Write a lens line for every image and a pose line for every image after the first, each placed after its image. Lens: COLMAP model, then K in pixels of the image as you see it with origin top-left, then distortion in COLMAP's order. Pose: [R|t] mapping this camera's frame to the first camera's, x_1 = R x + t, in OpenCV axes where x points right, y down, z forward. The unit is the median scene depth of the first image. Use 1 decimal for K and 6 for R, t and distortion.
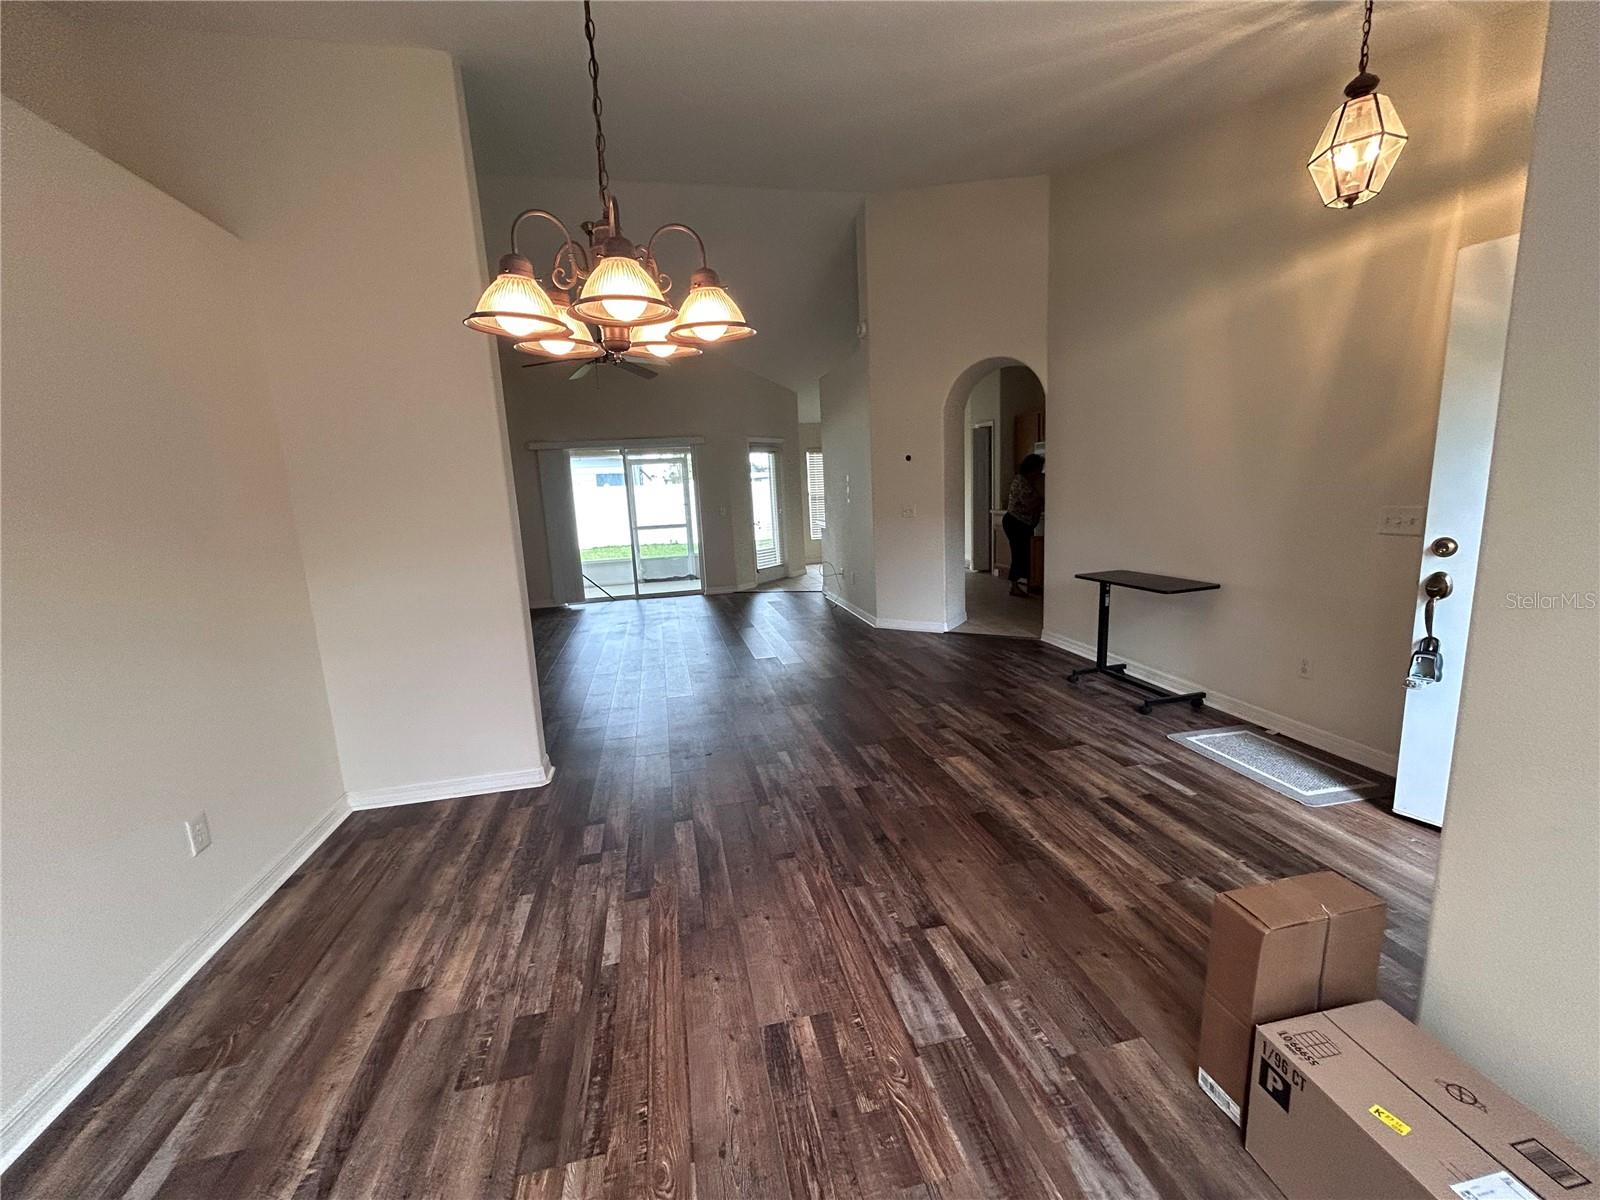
lens RADIAL K [[646.4, 0, 800.0], [0, 646.4, 600.0], [0, 0, 1]] dist [-0.000457, 0.000021]
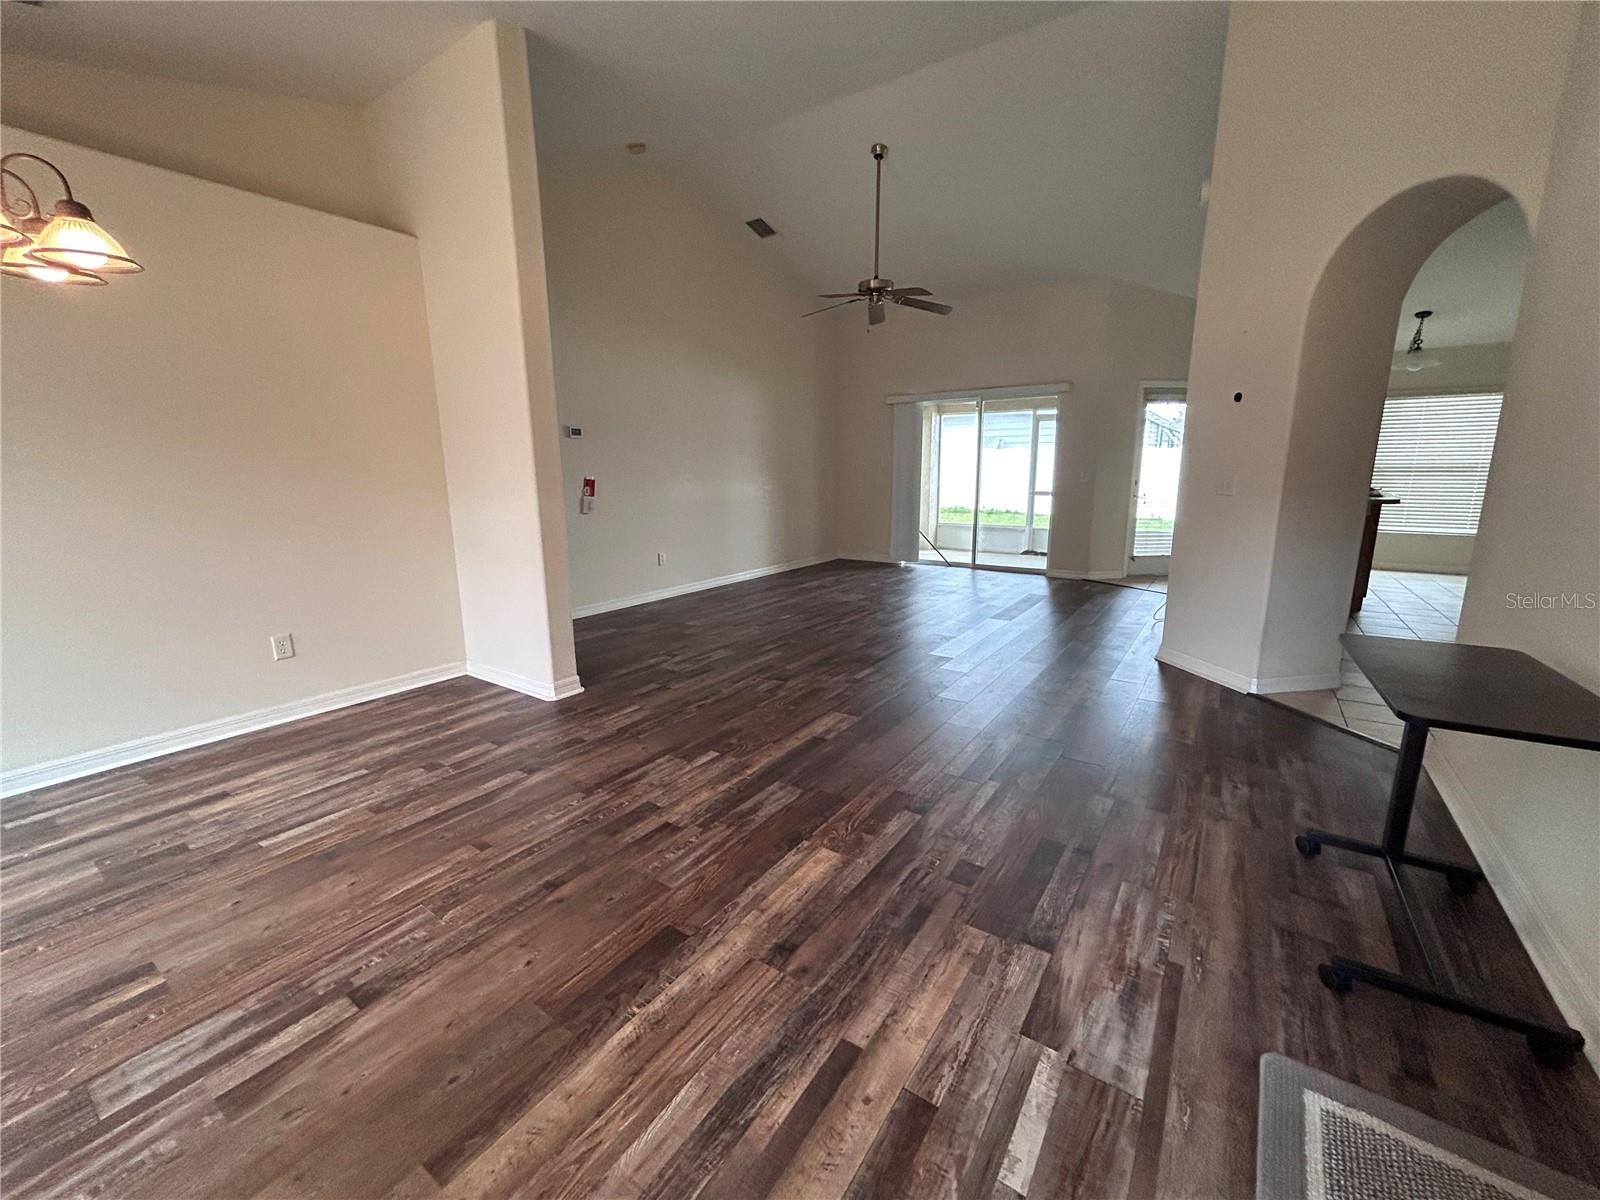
lens RADIAL K [[646.4, 0, 800.0], [0, 646.4, 600.0], [0, 0, 1]] dist [-0.000457, 0.000021]
pose [[0.682545, 0.190687, -0.705529, 0.745492], [-0.153323, 0.981240, 0.116877, -0.087698], [0.714580, 0.028399, 0.698977, 0.622050]]
